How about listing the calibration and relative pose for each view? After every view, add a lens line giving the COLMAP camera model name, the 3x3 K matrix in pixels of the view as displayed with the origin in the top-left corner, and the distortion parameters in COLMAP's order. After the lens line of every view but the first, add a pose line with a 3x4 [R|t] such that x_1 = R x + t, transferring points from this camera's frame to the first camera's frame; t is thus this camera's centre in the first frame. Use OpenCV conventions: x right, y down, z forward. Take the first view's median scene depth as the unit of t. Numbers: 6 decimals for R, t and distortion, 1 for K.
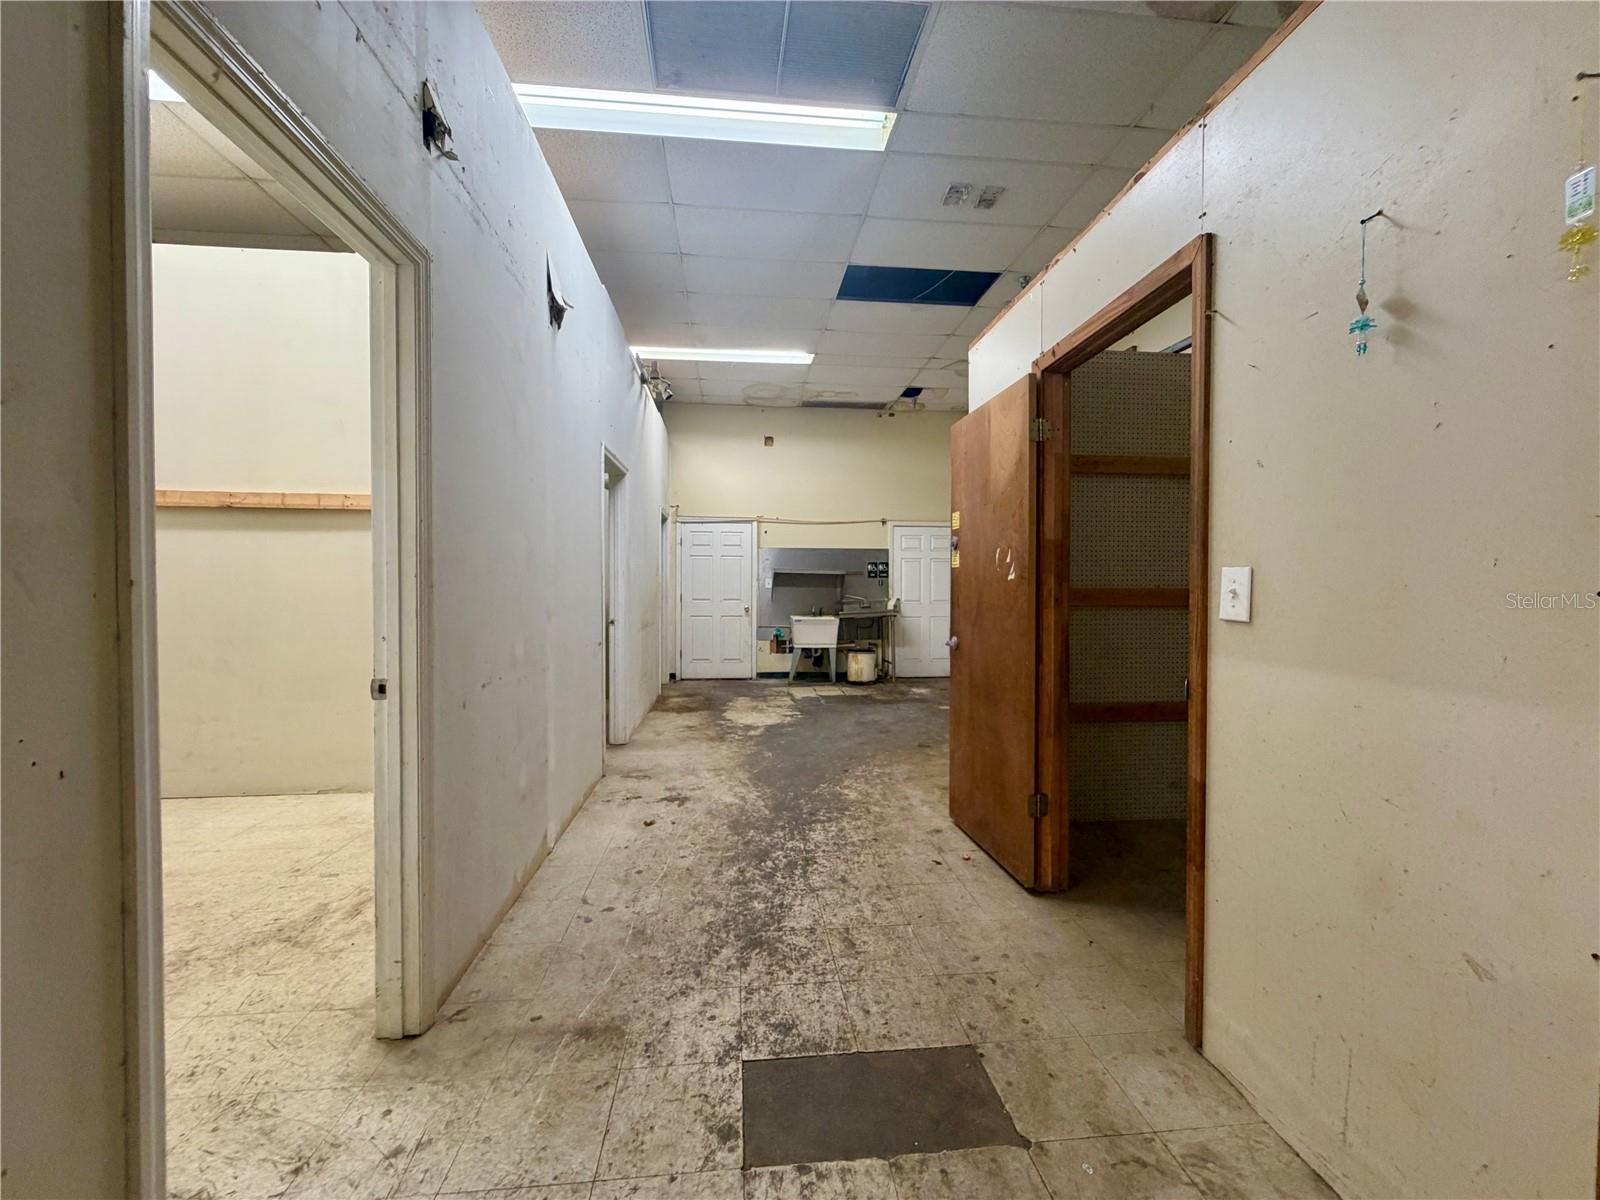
lens RADIAL K [[641.5, 0, 793.4], [0, 641.5, 600.6], [0, 0, 1]] dist [0.001156, -0.000453]
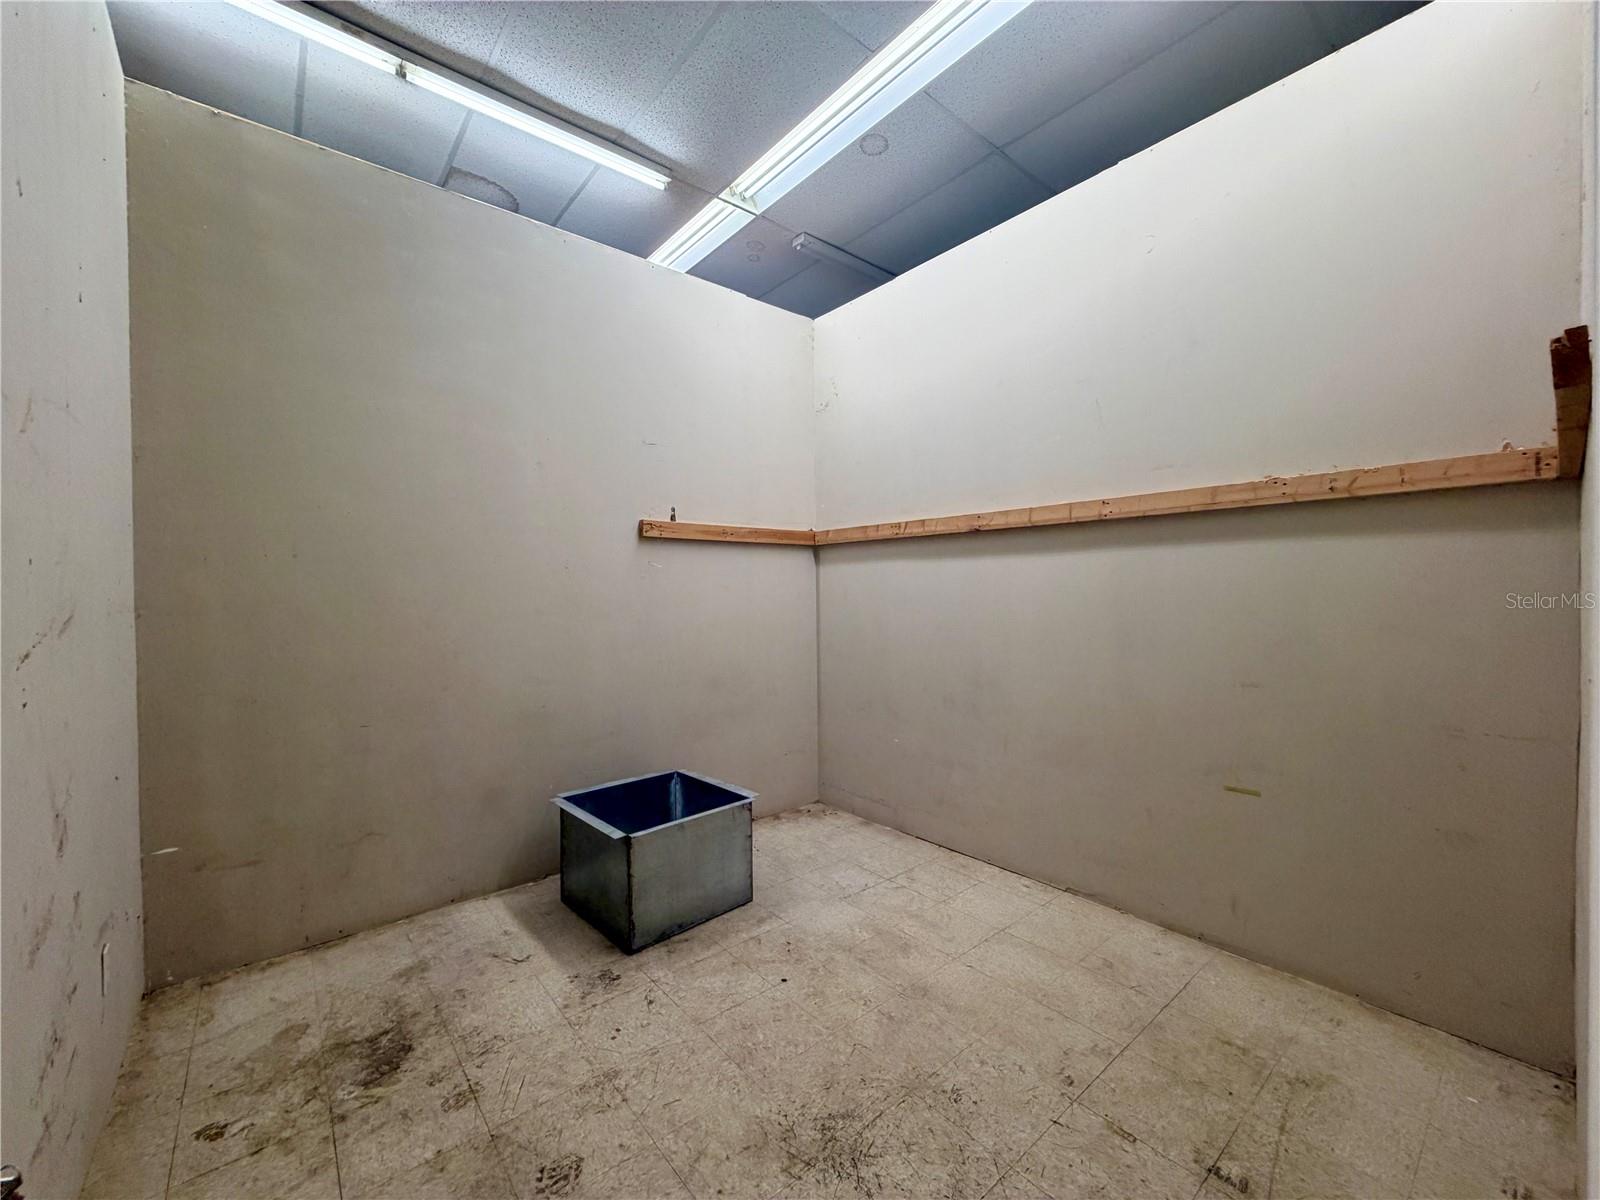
lens RADIAL K [[641.5, 0, 795.0], [0, 641.5, 597.0], [0, 0, 1]] dist [0.001156, -0.000453]
pose [[0.561486, -0.004064, -0.827476, -0.264264], [-0.005746, 0.999945, -0.008810, -0.041750], [0.827466, 0.009702, 0.561432, 0.272497]]
